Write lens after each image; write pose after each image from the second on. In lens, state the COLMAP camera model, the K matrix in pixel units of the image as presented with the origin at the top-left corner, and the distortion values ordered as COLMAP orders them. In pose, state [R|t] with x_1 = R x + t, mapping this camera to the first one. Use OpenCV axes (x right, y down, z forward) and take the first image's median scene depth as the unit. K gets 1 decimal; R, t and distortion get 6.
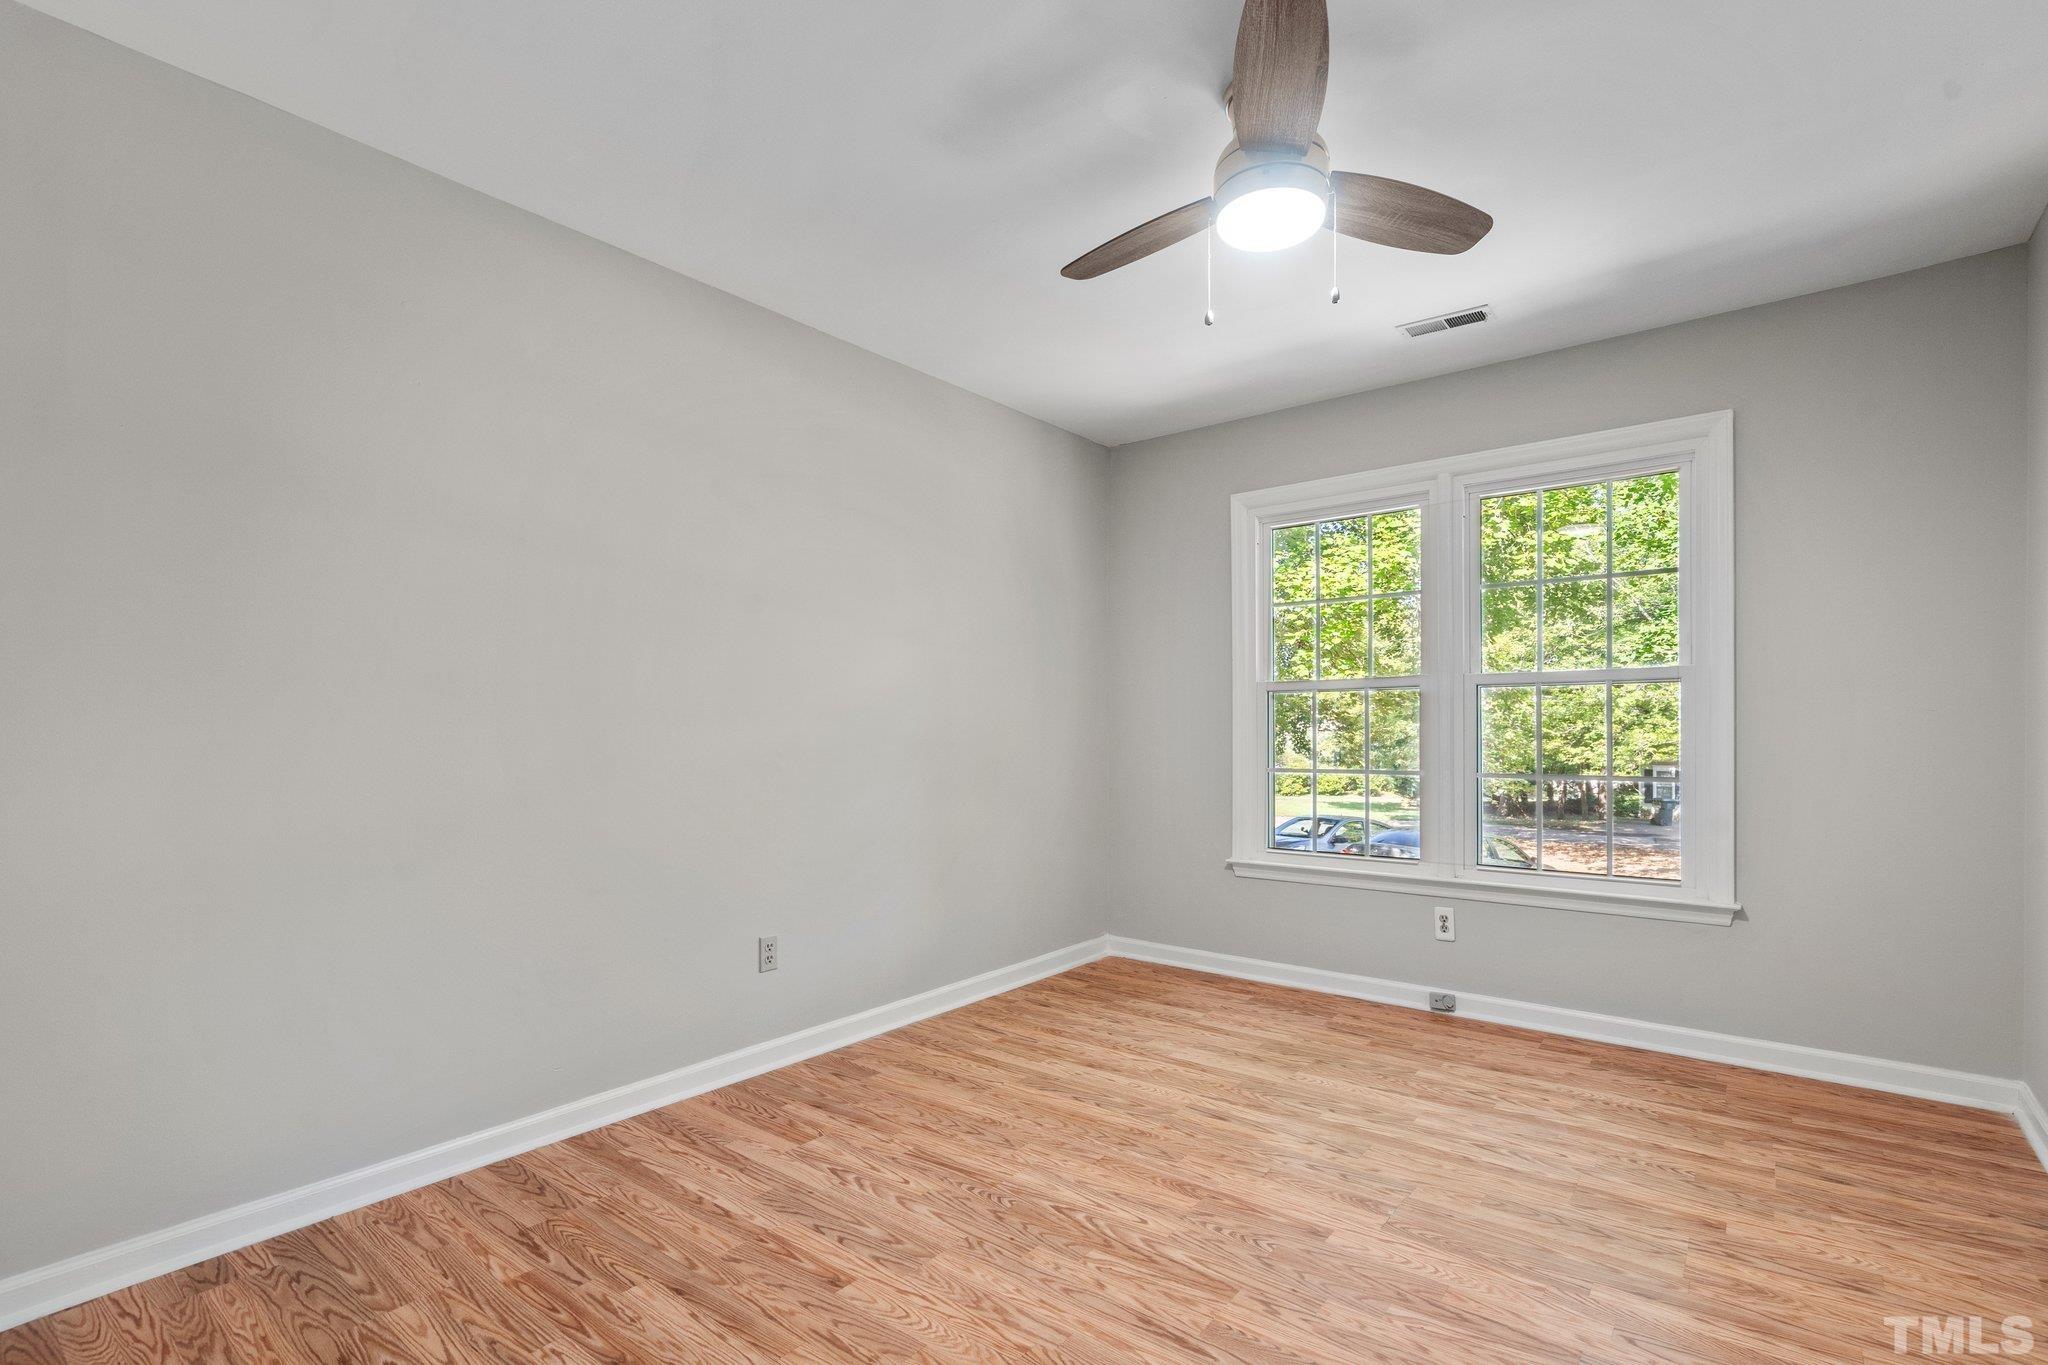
lens RADIAL K [[938.1, 0, 1023.5], [0, 938.1, 692.5], [0, 0, 1]] dist [-0.001637, 0.000736]
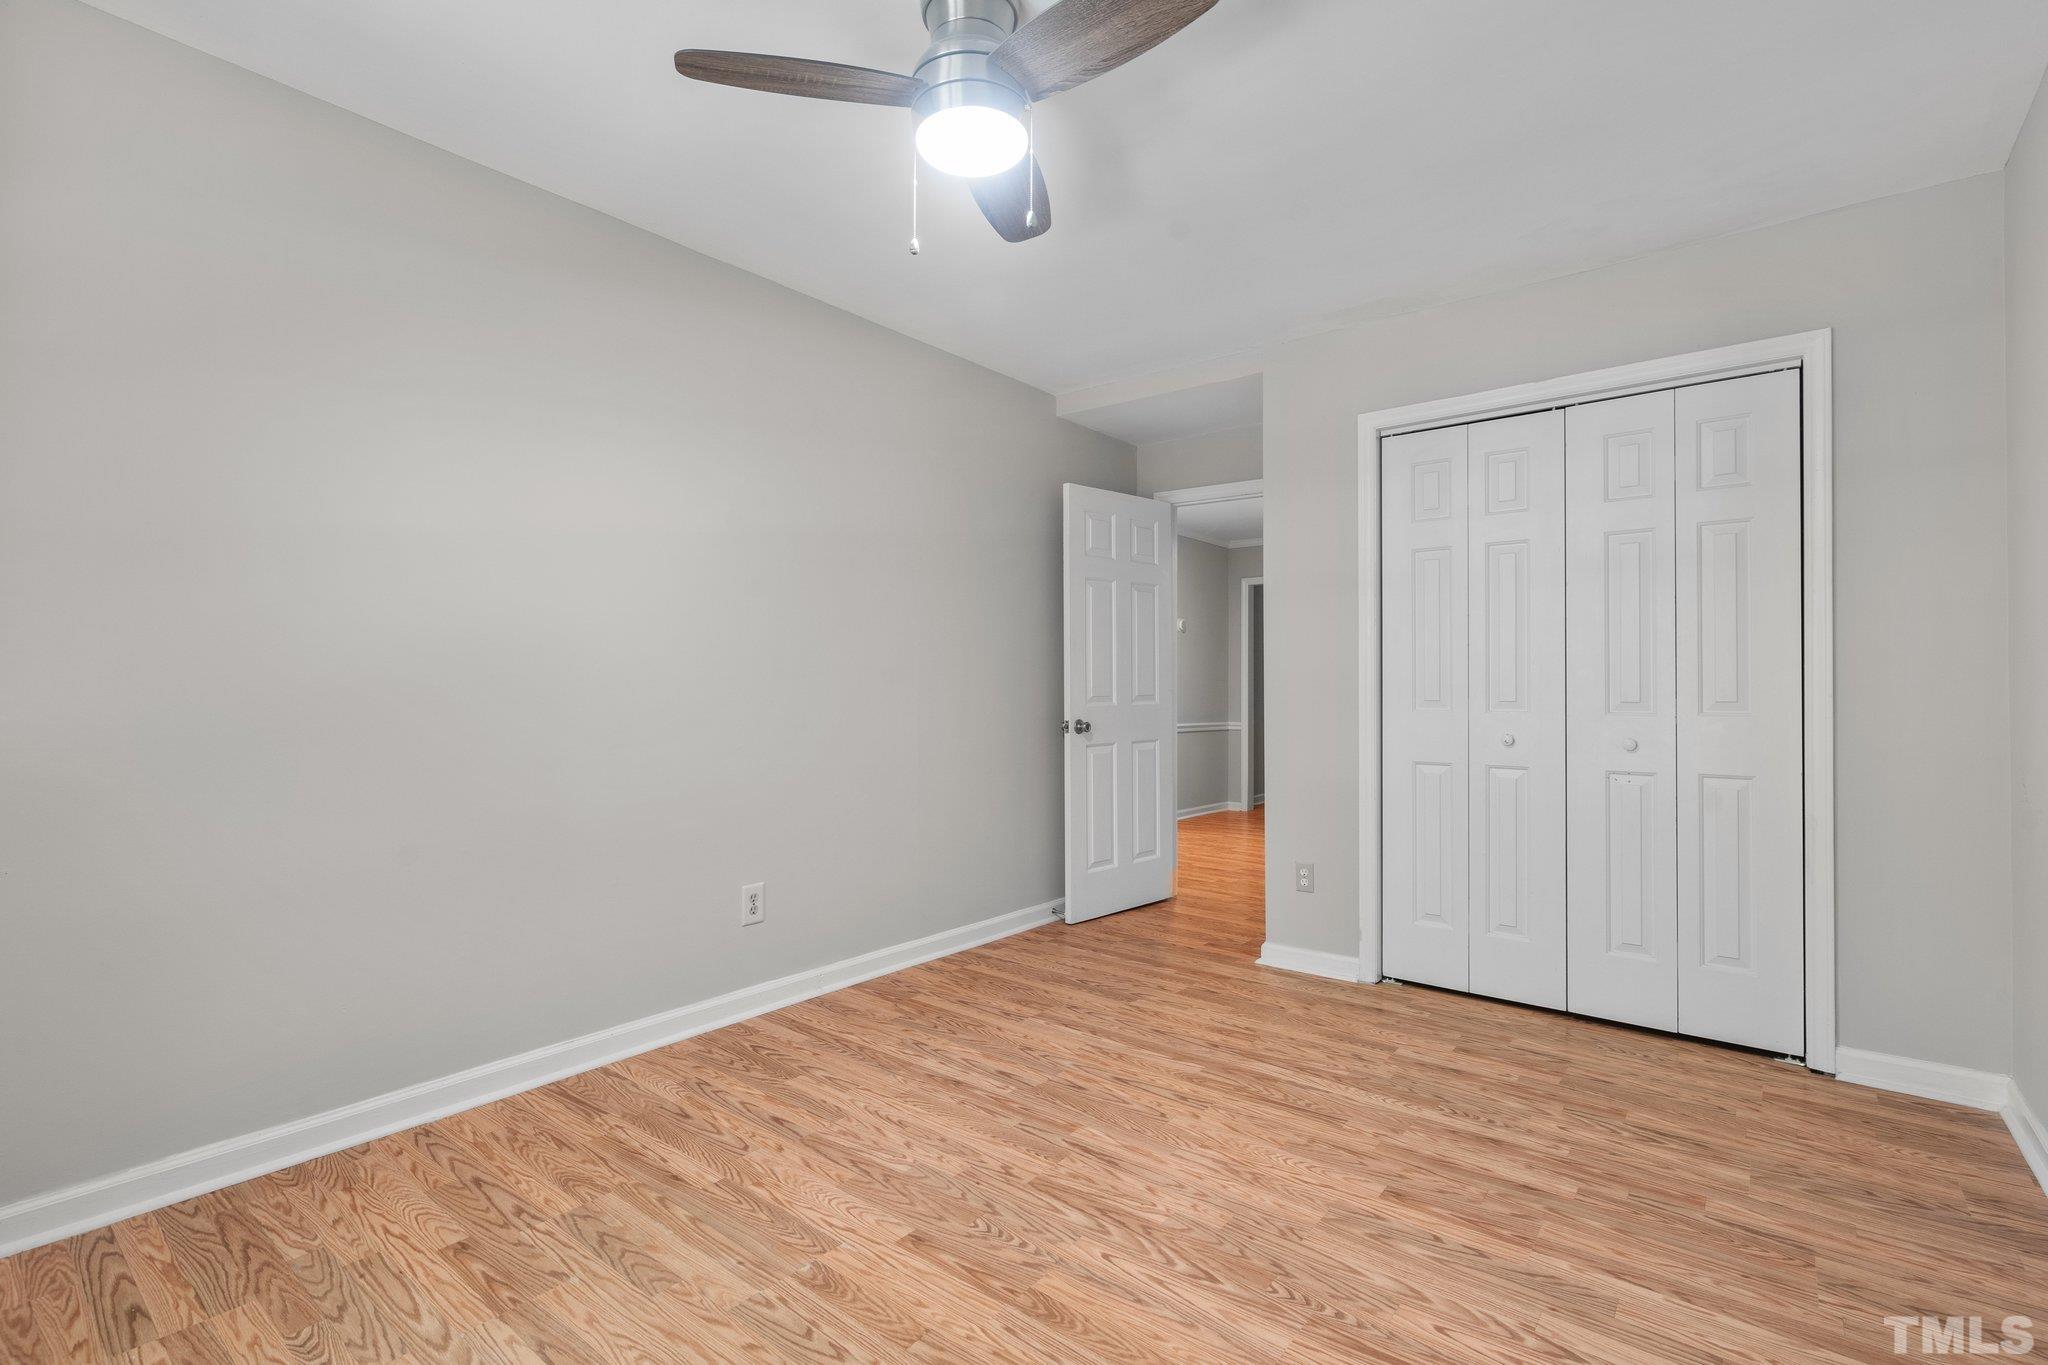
lens RADIAL K [[938.1, 0, 1023.5], [0, 938.1, 692.5], [0, 0, 1]] dist [-0.001637, 0.000736]
pose [[-0.999964, 0.000451, 0.008436, 0.207276], [0.000175, 0.999467, -0.032631, 0.079741], [-0.008446, -0.032628, -0.999432, 1.978946]]
